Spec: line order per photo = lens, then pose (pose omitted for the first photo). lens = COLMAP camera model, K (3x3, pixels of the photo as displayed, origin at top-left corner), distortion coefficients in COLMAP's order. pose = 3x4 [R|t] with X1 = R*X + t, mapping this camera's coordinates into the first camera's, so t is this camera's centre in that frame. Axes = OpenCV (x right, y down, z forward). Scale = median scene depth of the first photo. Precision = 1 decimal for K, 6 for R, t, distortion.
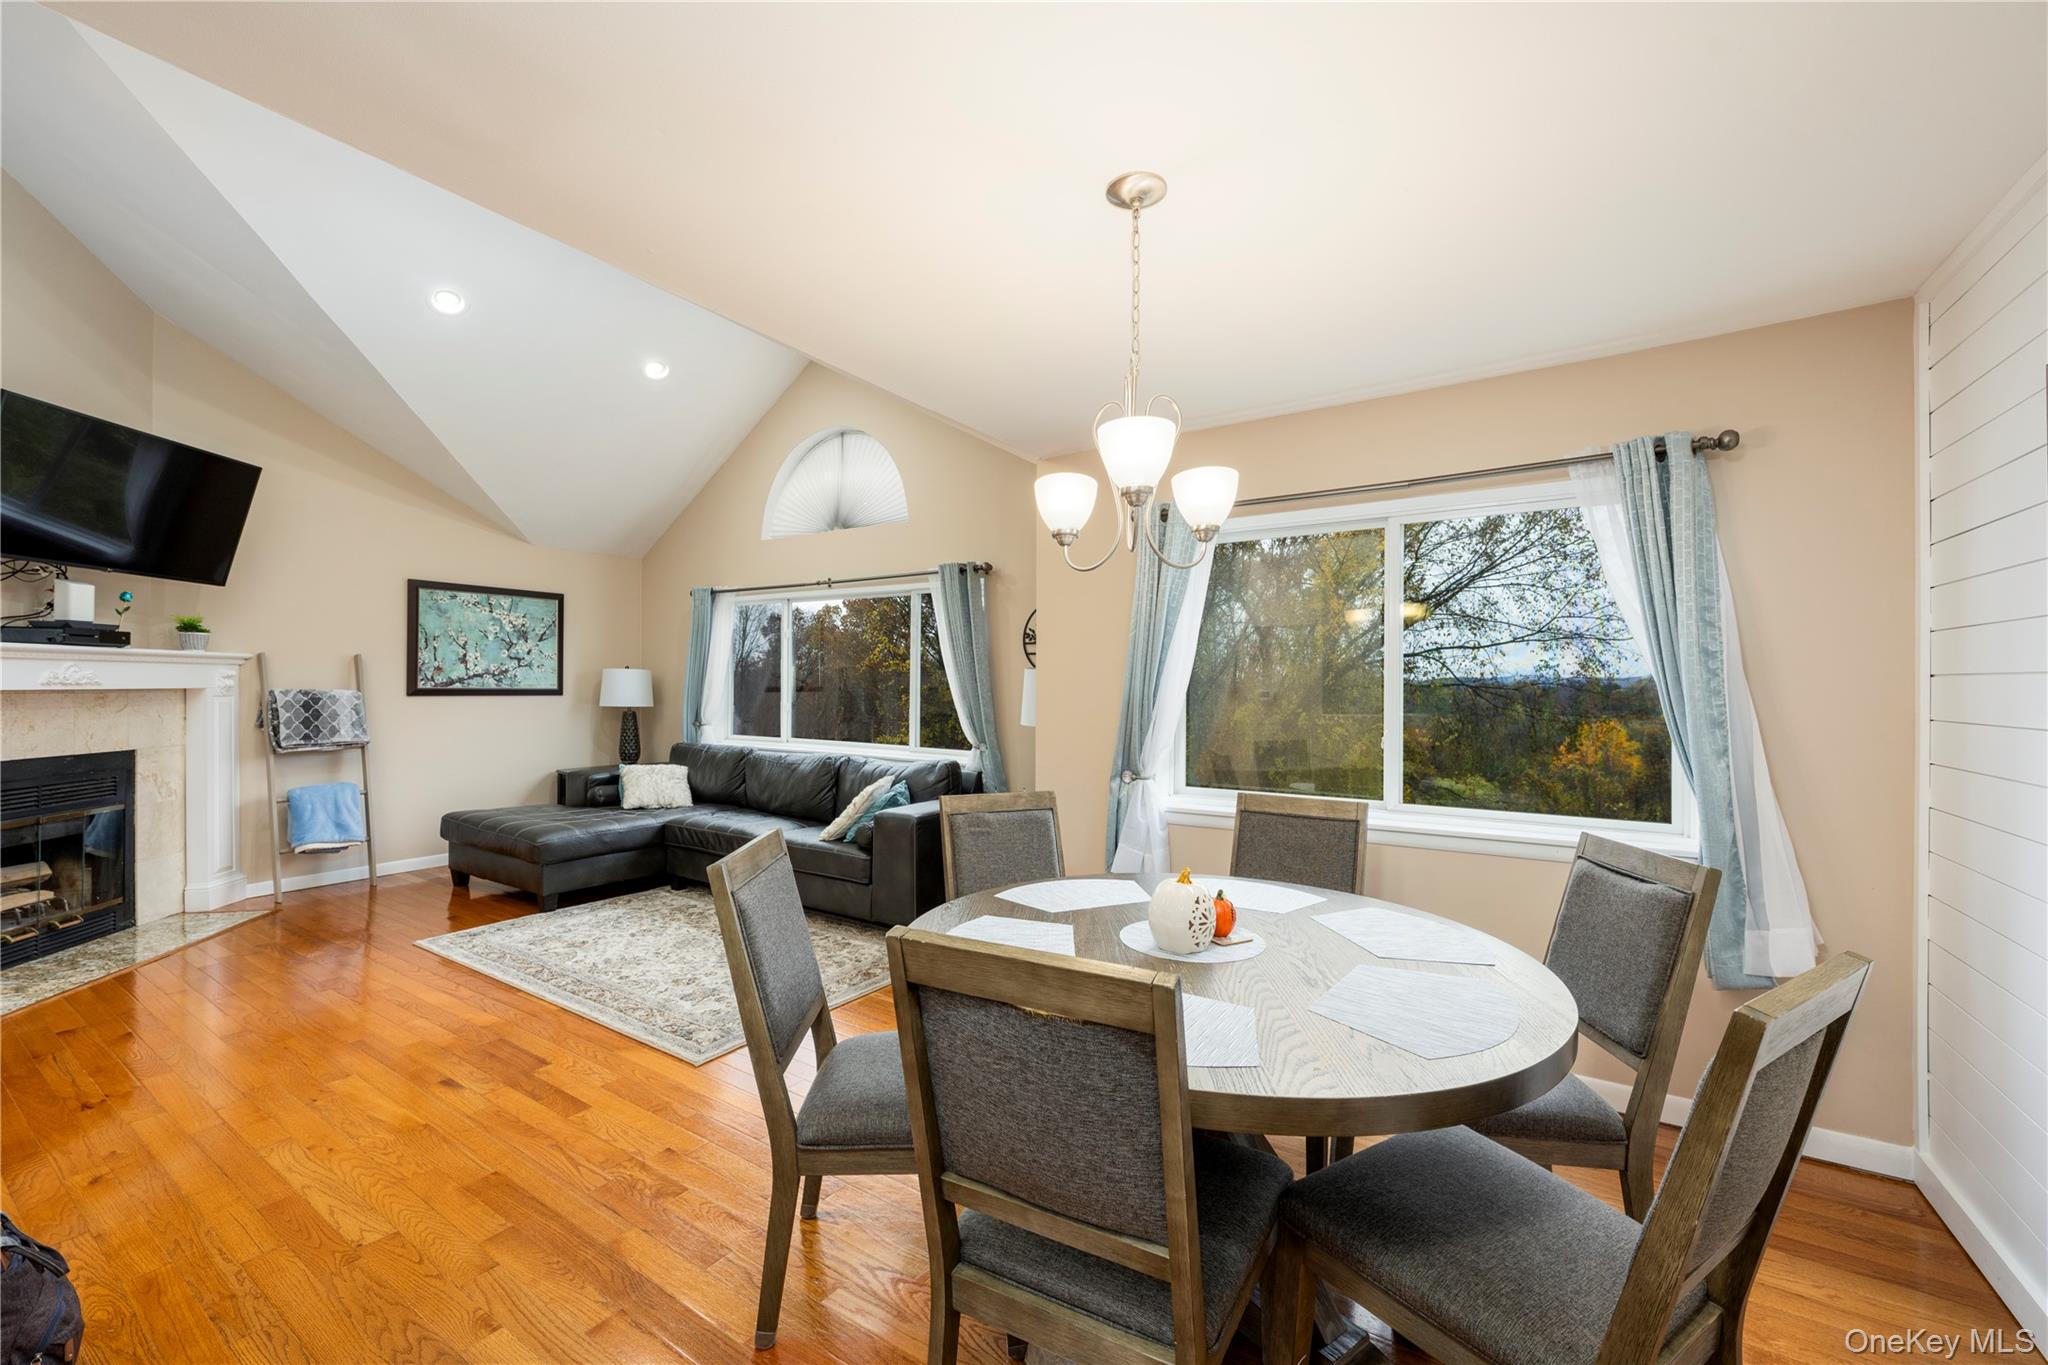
lens RADIAL K [[820.9, 0, 1014.9], [0, 820.9, 685.1], [0, 0, 1]] dist [0.003704, -0.001233]
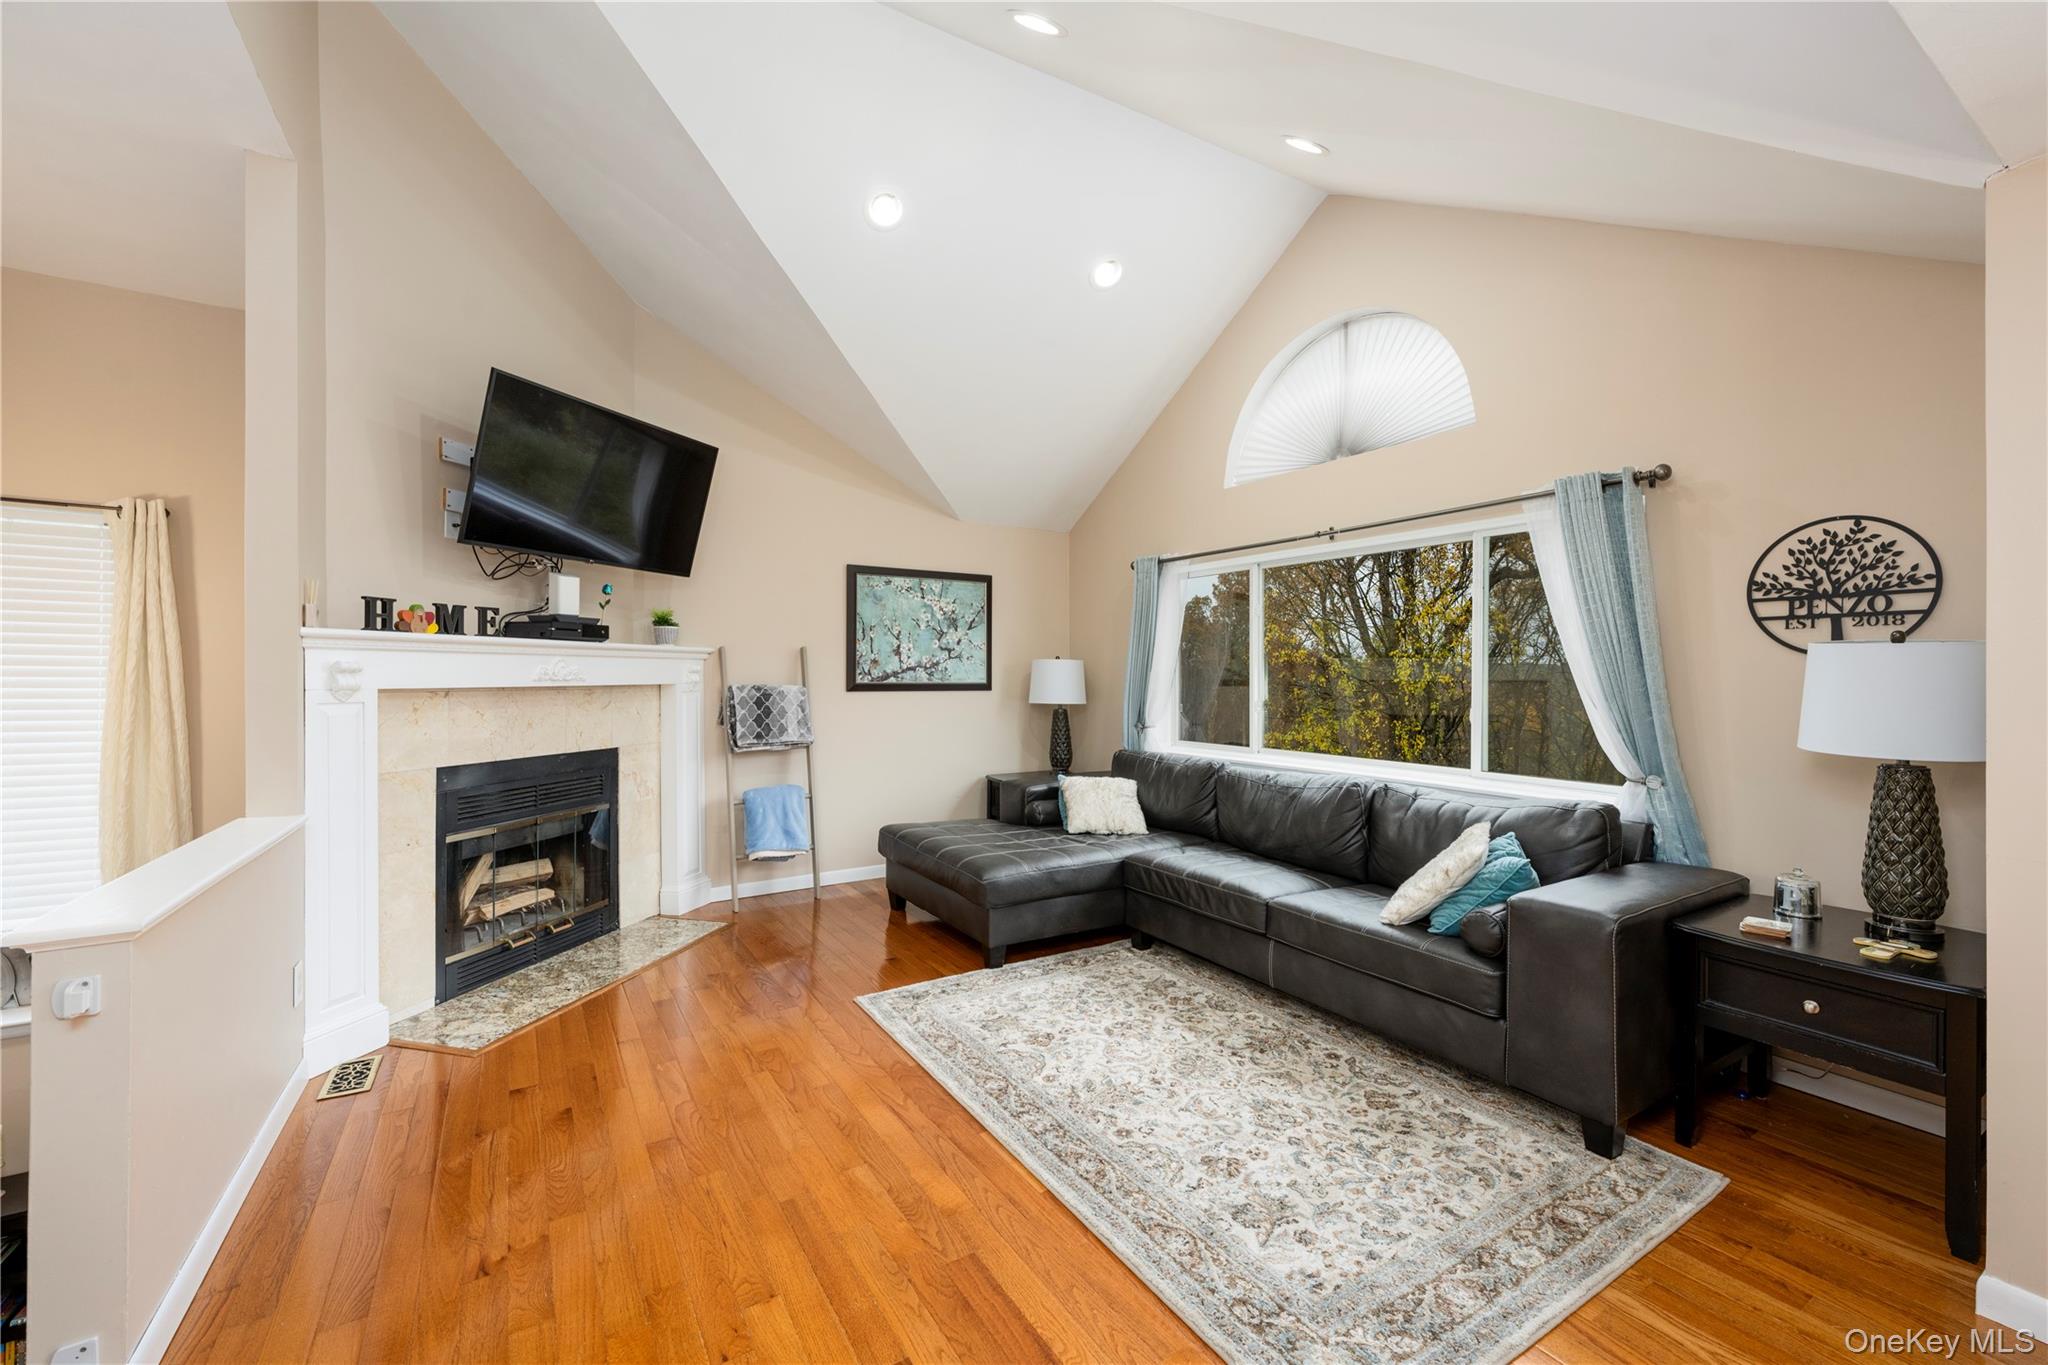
lens RADIAL K [[820.9, 0, 1014.0], [0, 820.9, 671.4], [0, 0, 1]] dist [0.003704, -0.001233]
pose [[0.906338, -0.008583, -0.422466, -0.206793], [0.005263, 0.999945, -0.009023, -0.000199], [0.422521, 0.005955, 0.906334, 0.280870]]
